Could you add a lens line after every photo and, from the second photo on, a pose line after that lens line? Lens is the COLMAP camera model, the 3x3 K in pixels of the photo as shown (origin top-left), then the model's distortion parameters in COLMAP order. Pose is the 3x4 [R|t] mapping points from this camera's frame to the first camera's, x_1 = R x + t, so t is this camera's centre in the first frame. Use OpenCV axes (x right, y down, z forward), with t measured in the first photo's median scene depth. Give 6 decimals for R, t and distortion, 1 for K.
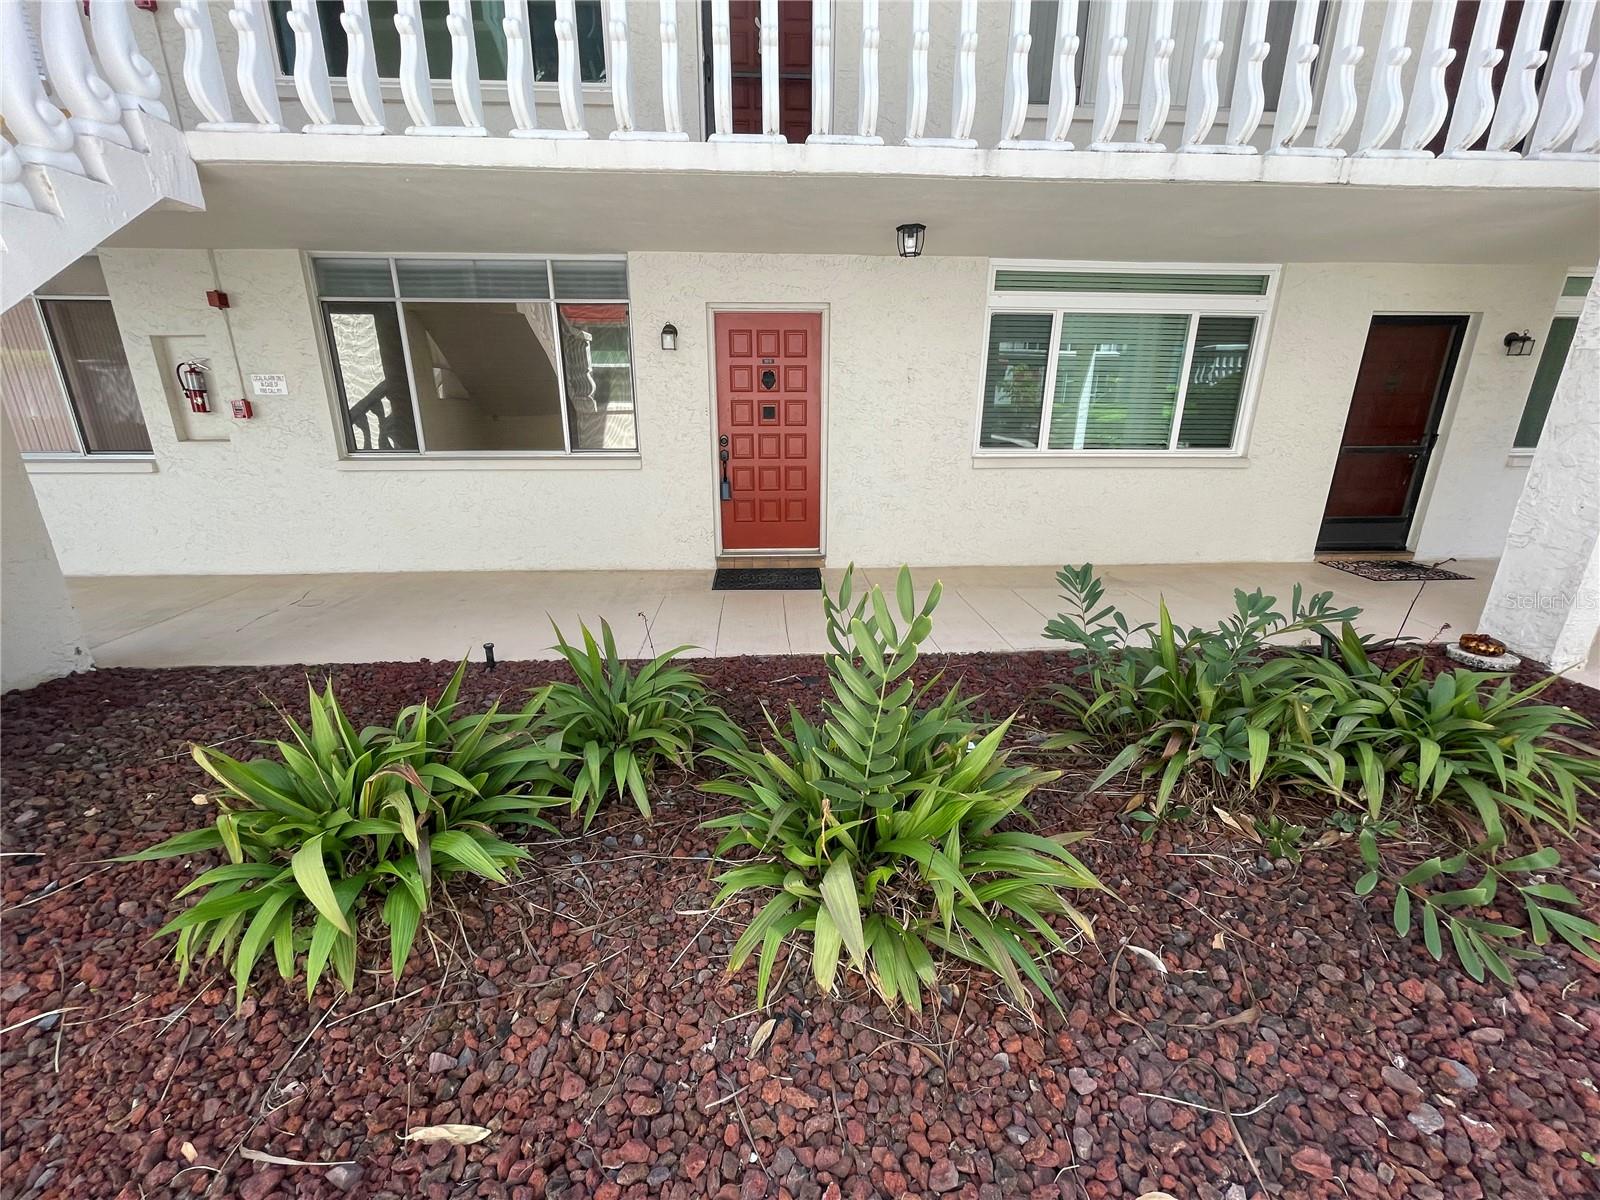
lens RADIAL K [[645.7, 0, 801.6], [0, 645.7, 598.4], [0, 0, 1]] dist [-0.002681, 0.000011]
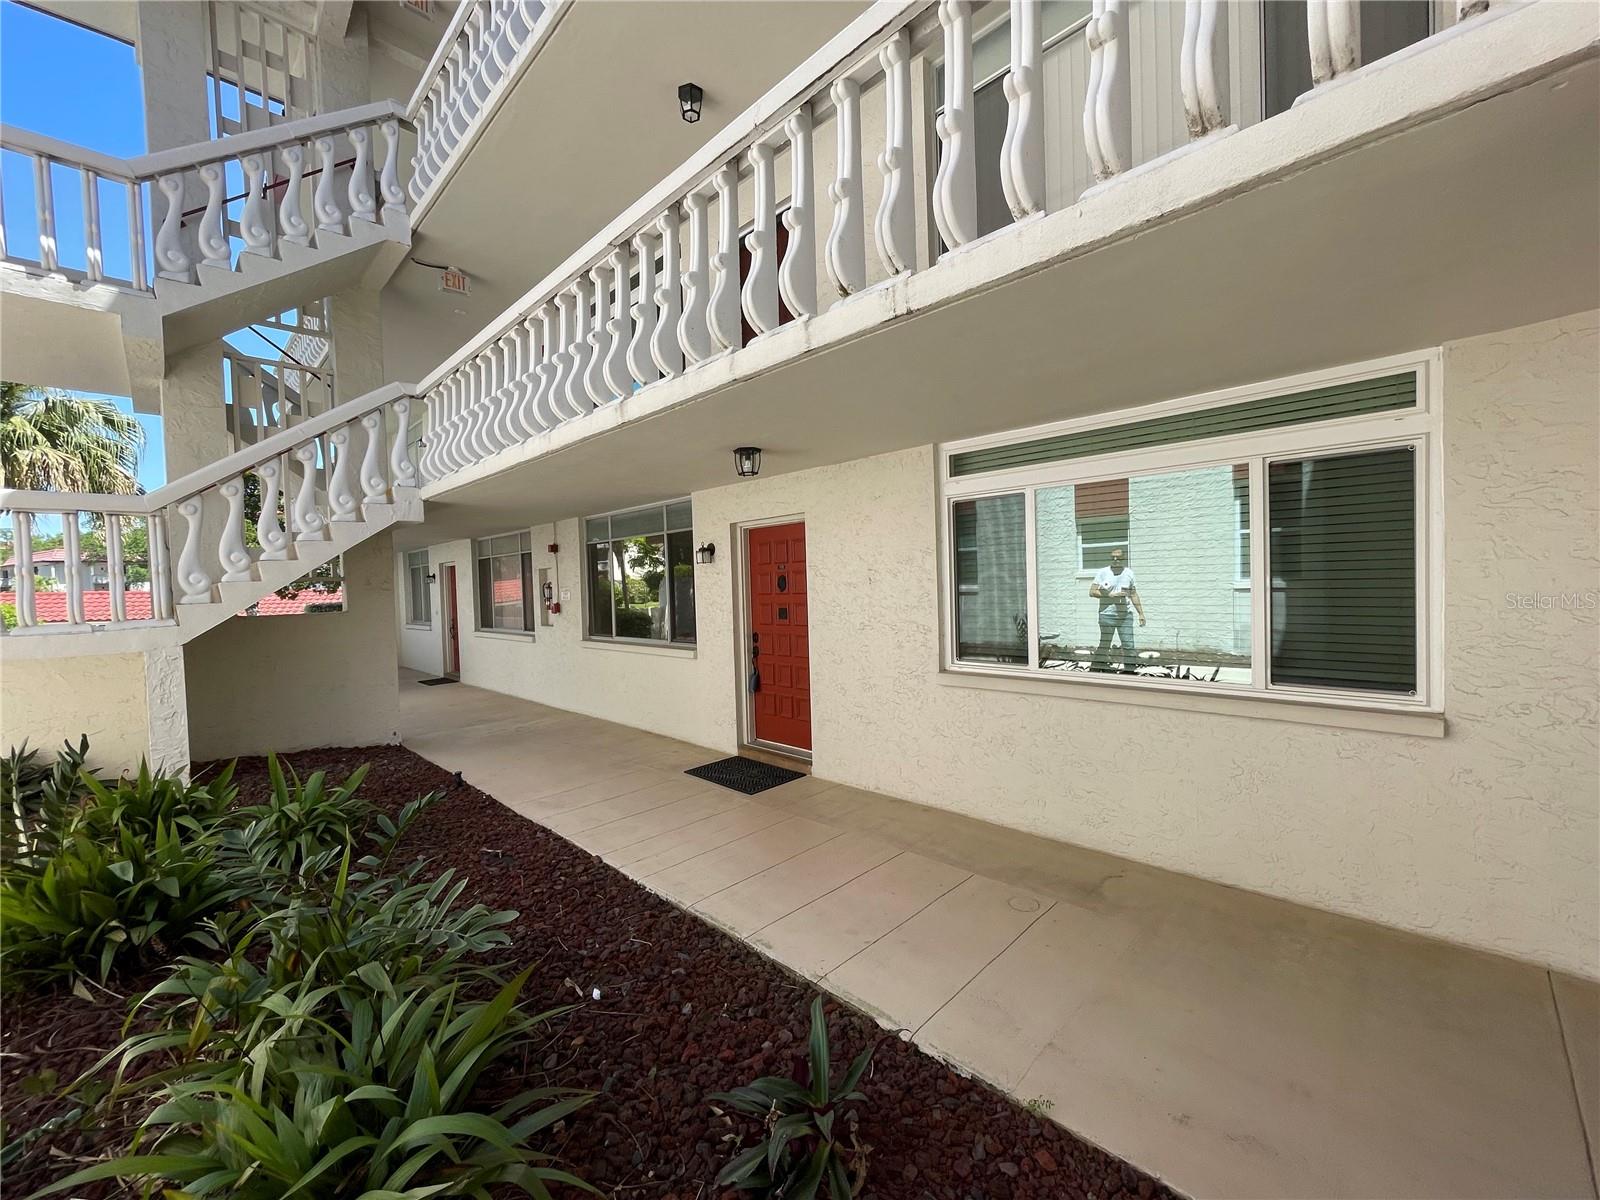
lens RADIAL K [[645.7, 0, 800.9], [0, 645.7, 601.3], [0, 0, 1]] dist [-0.002681, 0.000011]
pose [[0.664363, 0.000086, -0.747410, 0.784494], [-0.188704, 0.967622, -0.167625, -0.141381], [0.723196, 0.252403, 0.642869, 0.354073]]
